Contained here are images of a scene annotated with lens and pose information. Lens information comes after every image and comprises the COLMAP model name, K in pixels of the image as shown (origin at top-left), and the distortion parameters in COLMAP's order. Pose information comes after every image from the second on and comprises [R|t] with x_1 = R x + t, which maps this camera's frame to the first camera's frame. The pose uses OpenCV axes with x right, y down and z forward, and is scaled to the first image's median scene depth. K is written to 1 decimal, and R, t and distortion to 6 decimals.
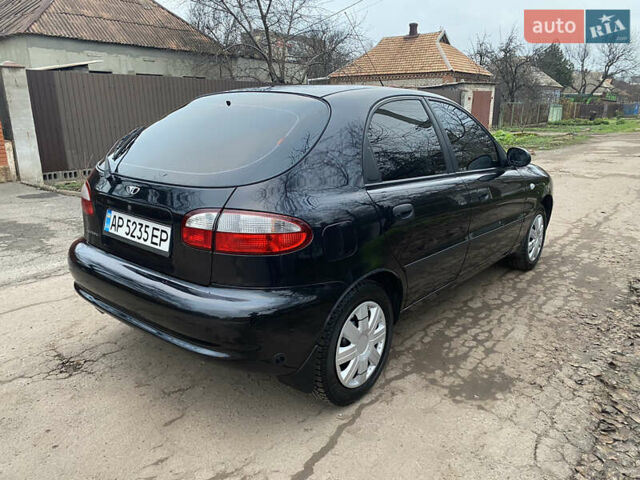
lens RADIAL K [[489.1, 0, 318.7], [0, 489.1, 238.0], [0, 0, 1]] dist [0.014945, -0.001517]
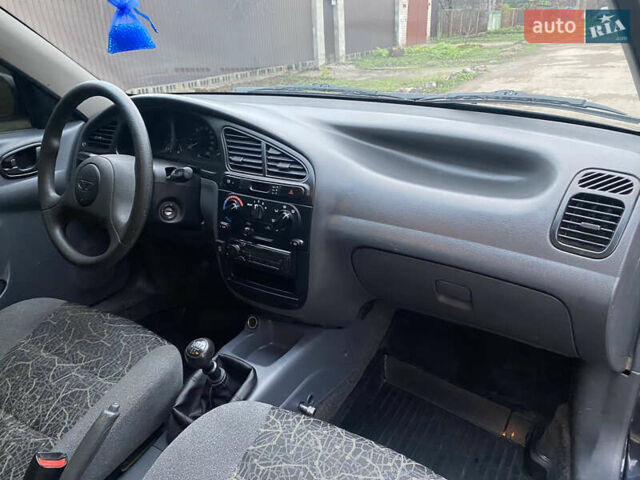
lens RADIAL K [[489.1, 0, 320.1], [0, 489.1, 239.1], [0, 0, 1]] dist [0.014945, -0.001517]
pose [[0.989897, -0.090600, 0.109068, 0.031132], [0.073322, 0.985481, 0.153140, -0.024360], [-0.121359, -0.143596, 0.982167, 0.117046]]
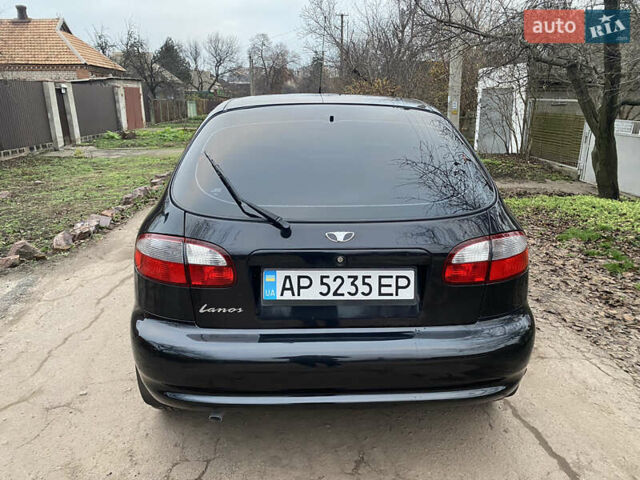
lens RADIAL K [[489.1, 0, 330.1], [0, 489.1, 237.8], [0, 0, 1]] dist [0.014945, -0.001517]
pose [[0.737038, -0.183135, 0.650567, -0.064049], [0.177730, 0.981228, 0.074863, -0.011161], [-0.652064, 0.060448, 0.755750, 0.030223]]
